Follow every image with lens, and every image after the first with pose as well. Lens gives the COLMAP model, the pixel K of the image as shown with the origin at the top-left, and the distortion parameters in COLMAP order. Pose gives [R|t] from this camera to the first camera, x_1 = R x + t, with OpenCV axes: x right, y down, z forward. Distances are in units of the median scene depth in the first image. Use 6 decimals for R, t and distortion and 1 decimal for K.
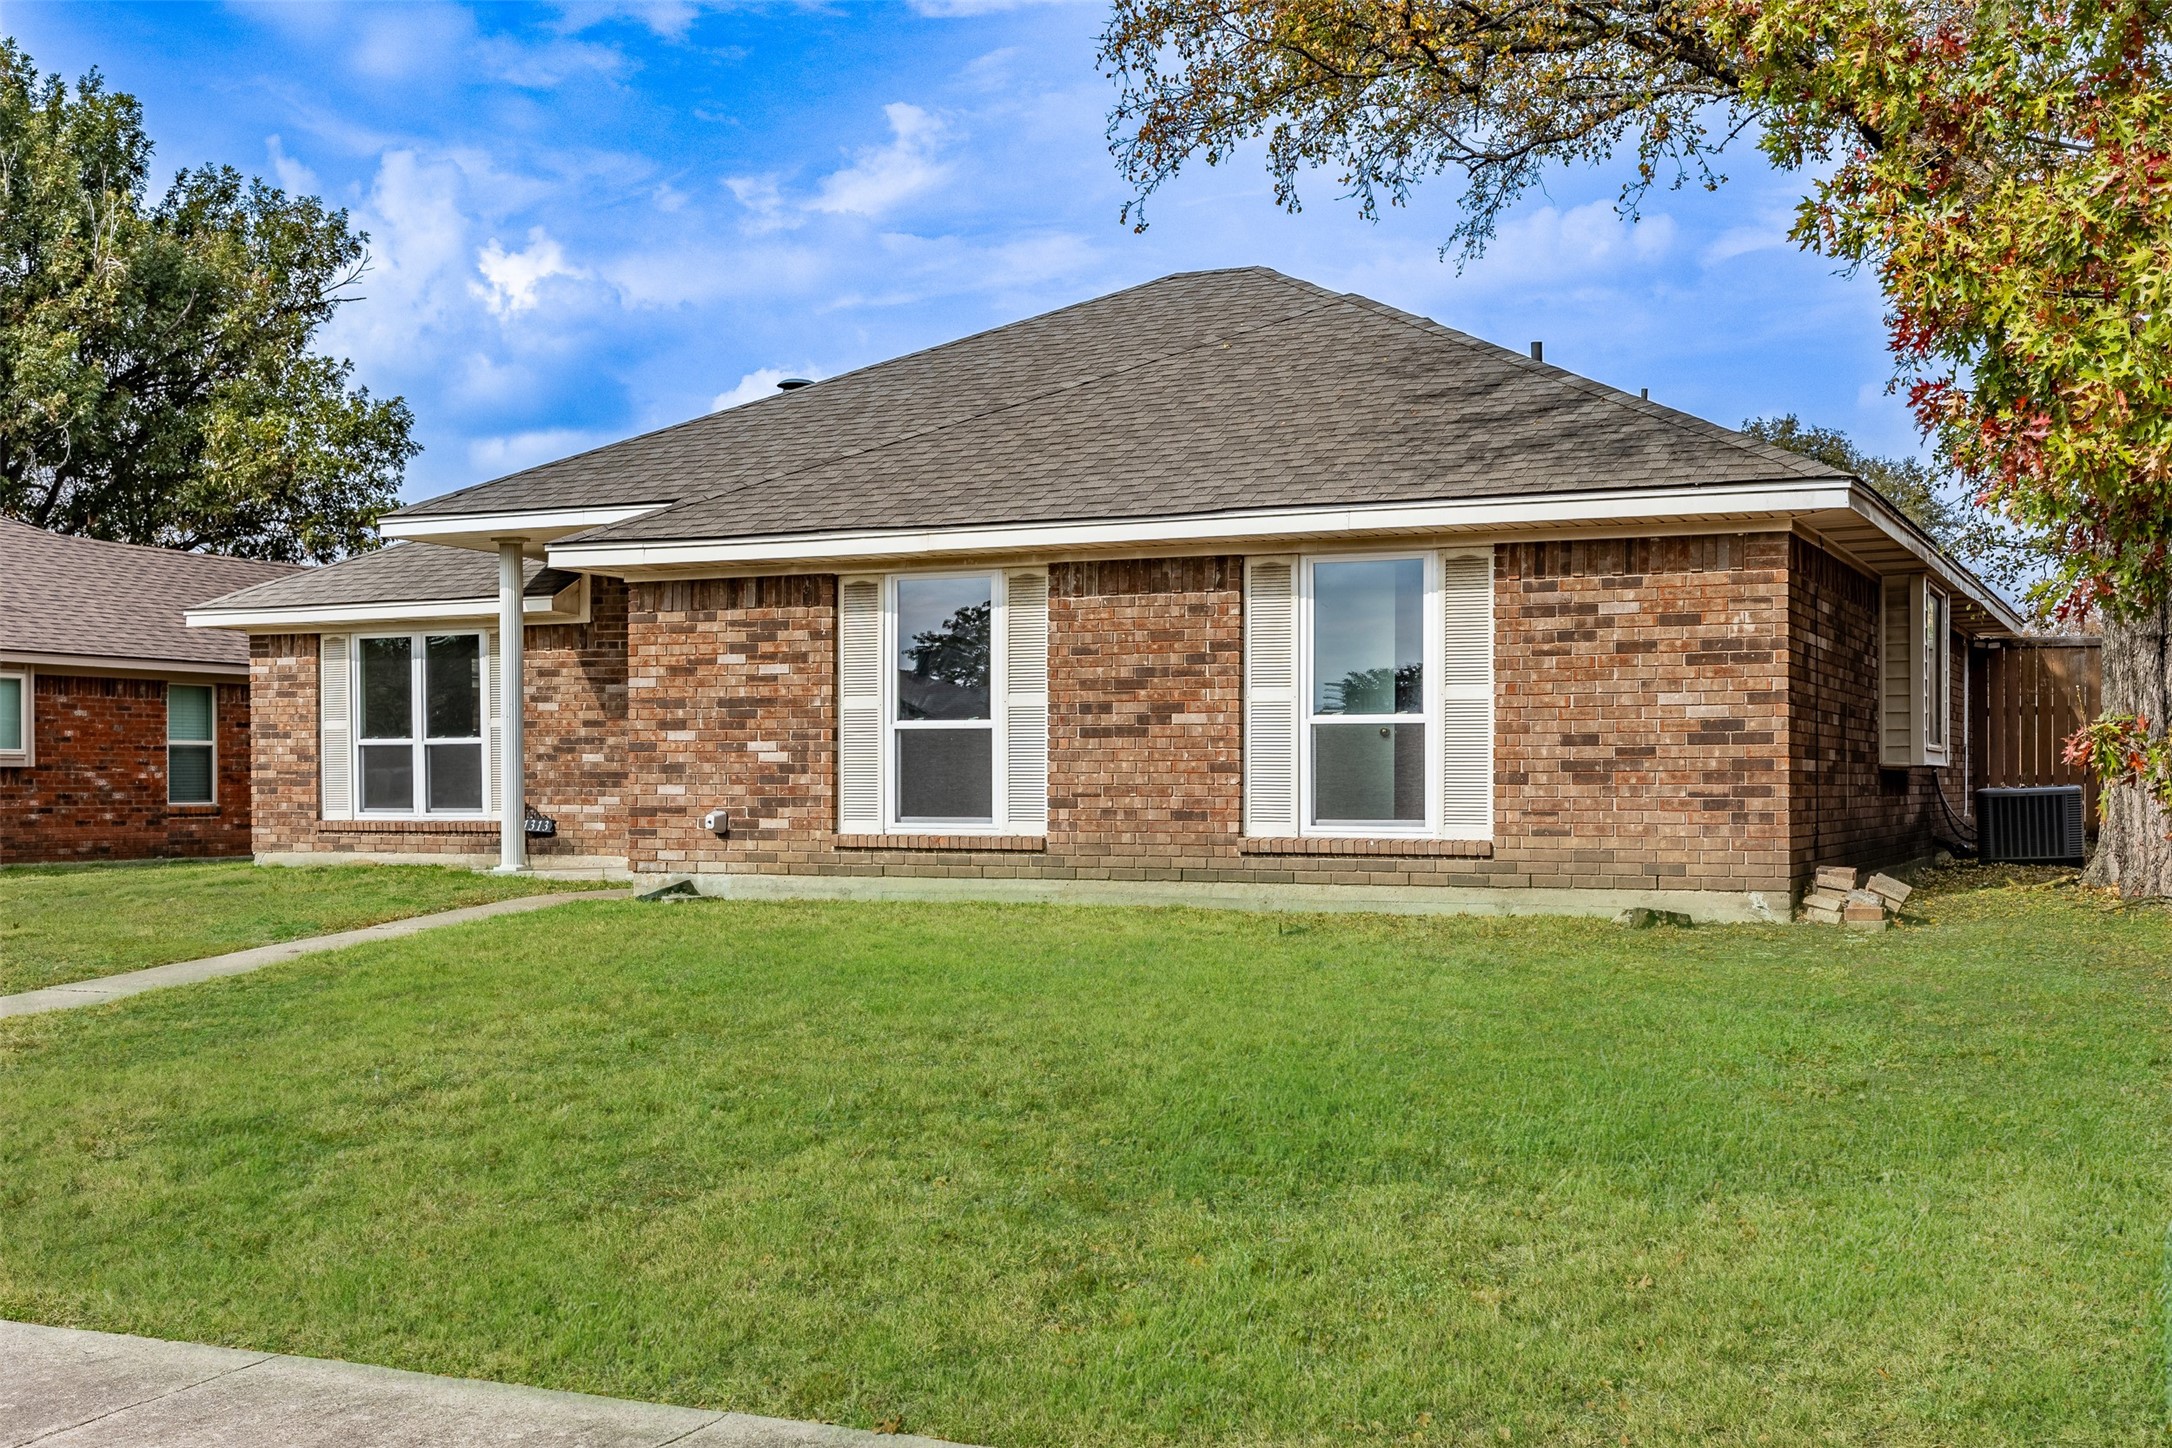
lens RADIAL K [[2385.0, 0, 1086.0], [0, 2385.0, 724.0], [0, 0, 1]] dist [0.001609, -0.002343]
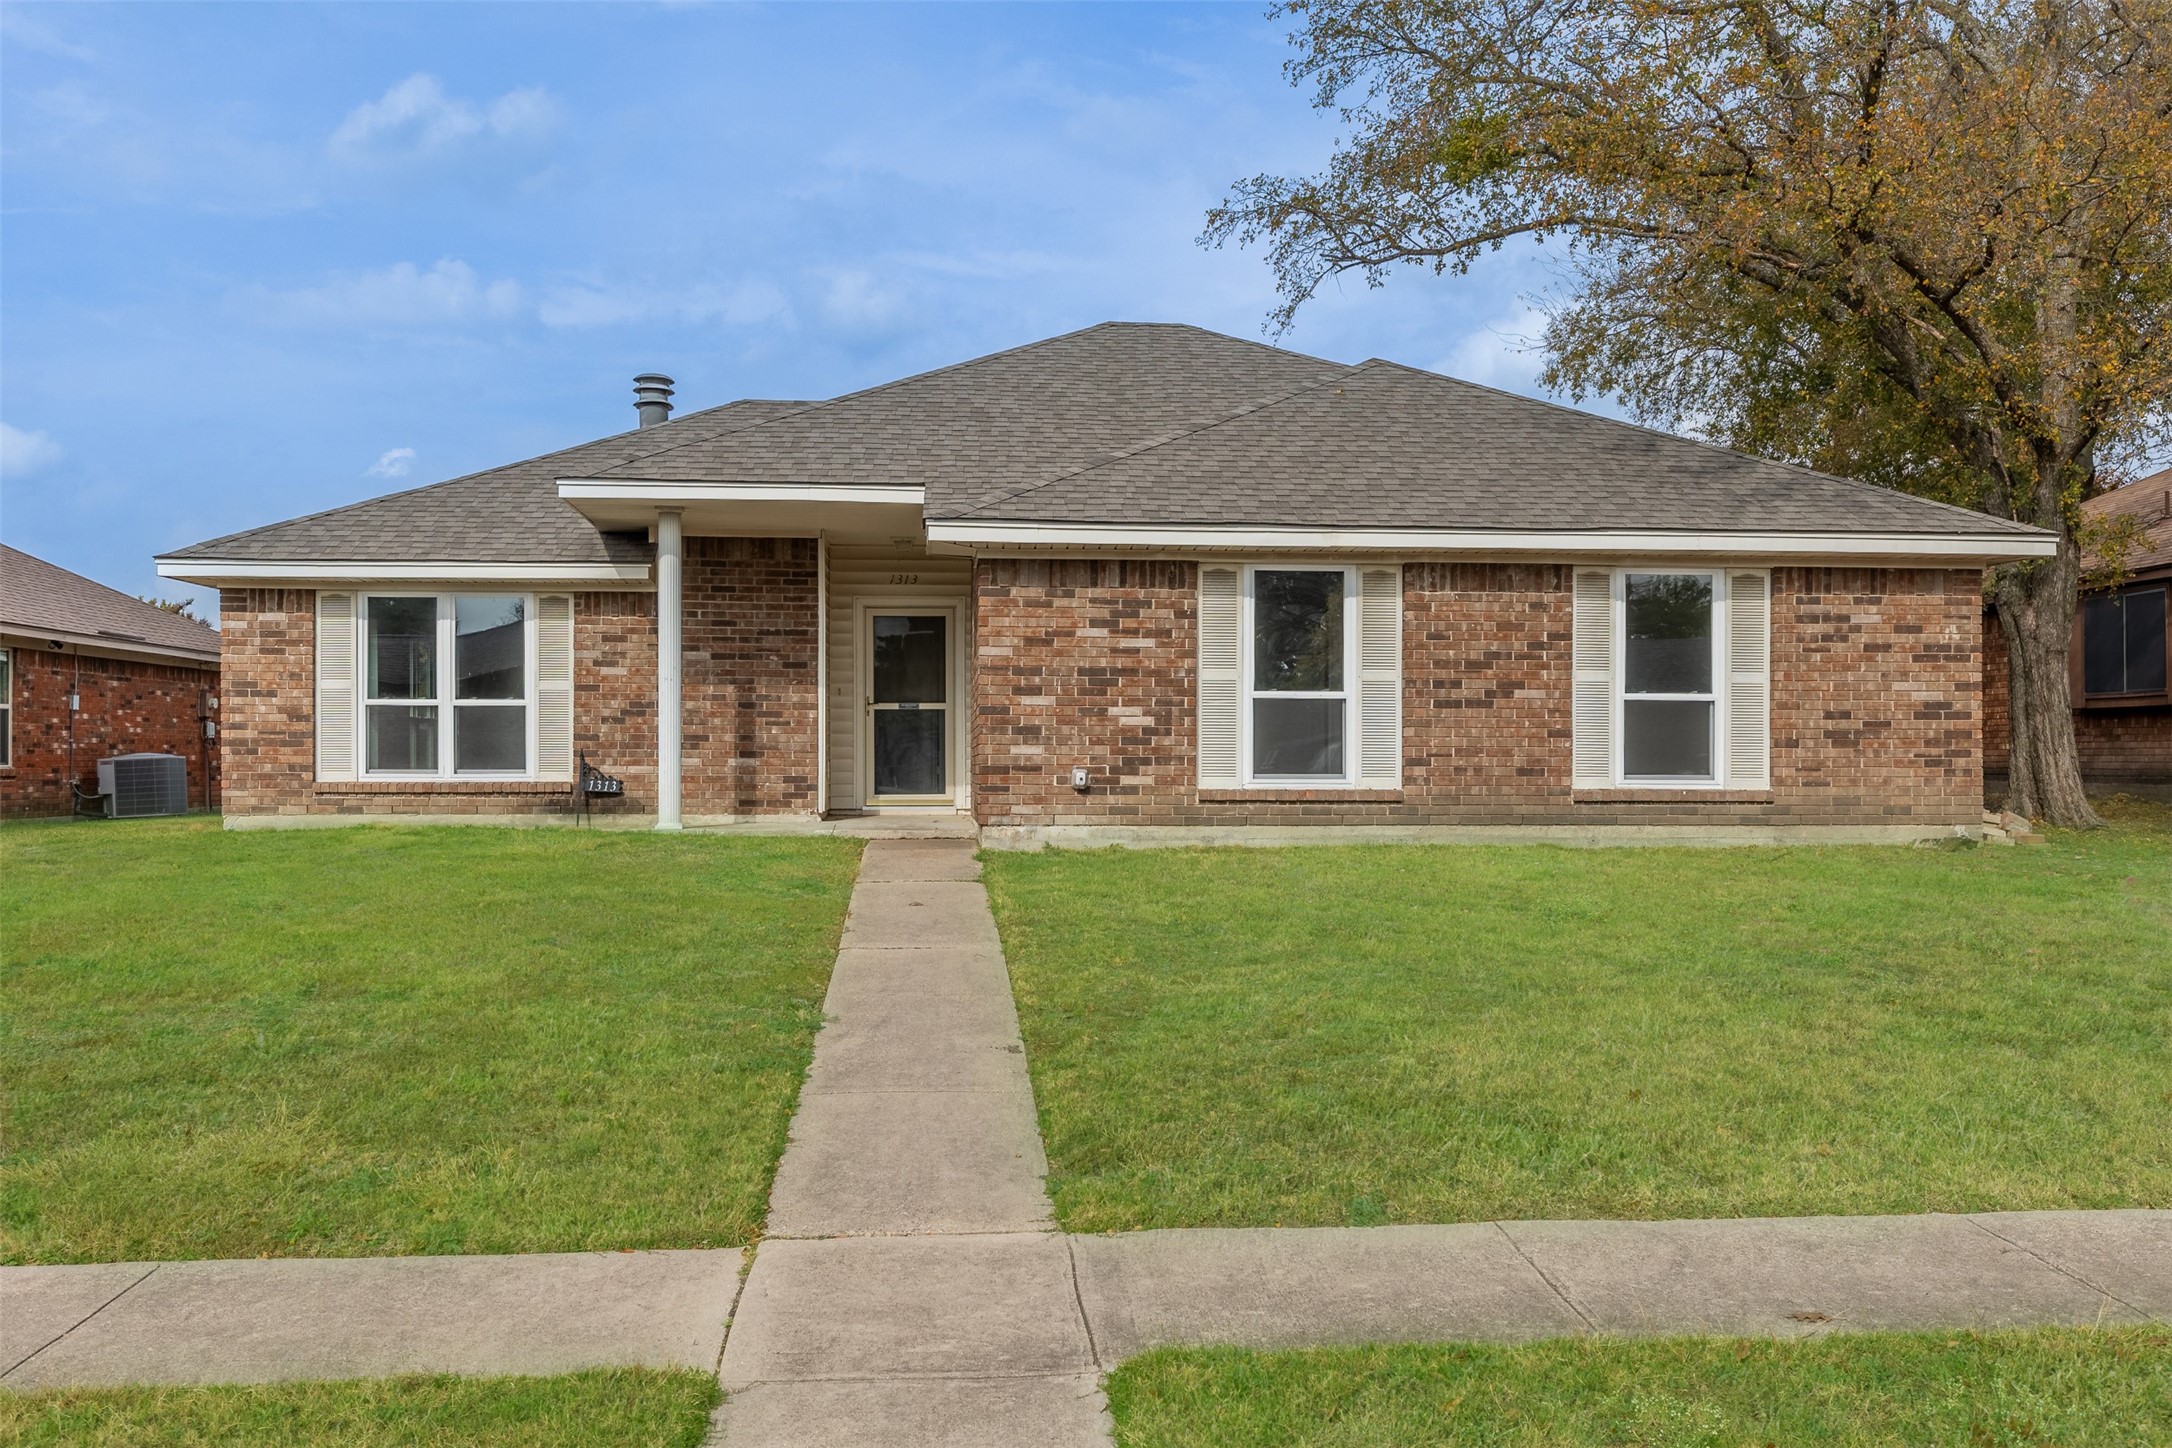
lens RADIAL K [[1949.5, 0, 1086.0], [0, 1949.5, 724.0], [0, 0, 1]] dist [0.002273, 0.002157]
pose [[0.868417, 0.012053, 0.495687, -0.603536], [-0.015786, 0.999870, 0.003343, 0.012508], [-0.495583, -0.010728, 0.868495, 0.212276]]
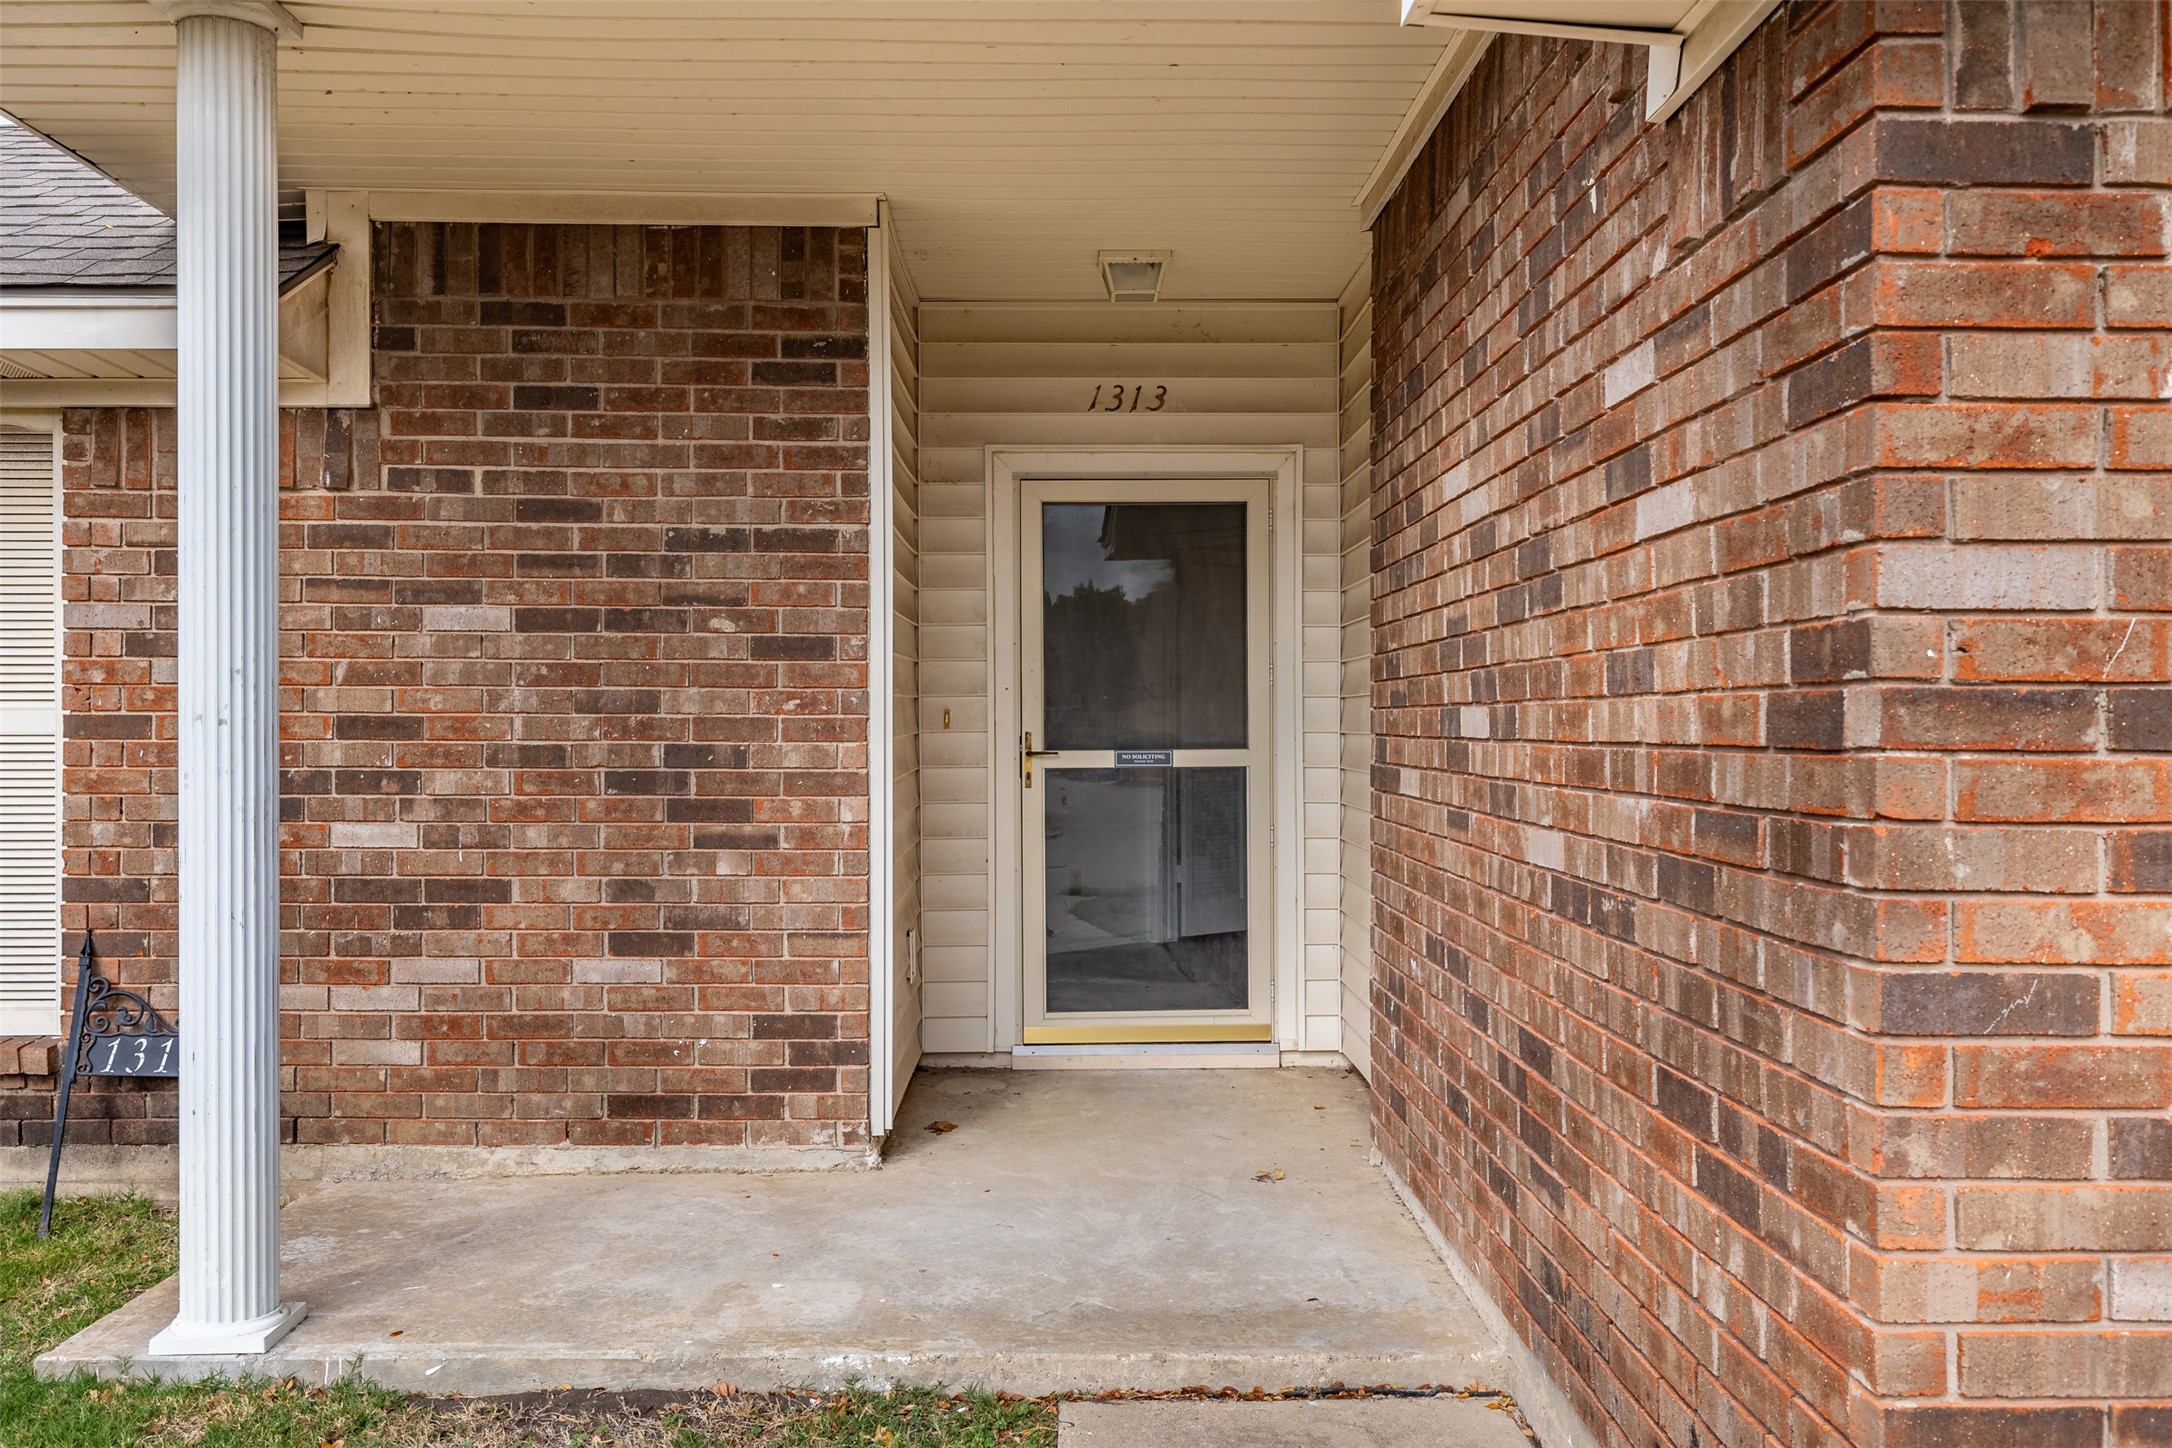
lens RADIAL K [[1896.3, 0, 1090.7], [0, 1896.3, 683.1], [0, 0, 1]] dist [0.004496, 0.001118]
pose [[0.898763, 0.009024, 0.438343, -0.296672], [-0.012530, 0.999908, 0.005106, -0.010823], [-0.438256, -0.010082, 0.898794, 0.937809]]
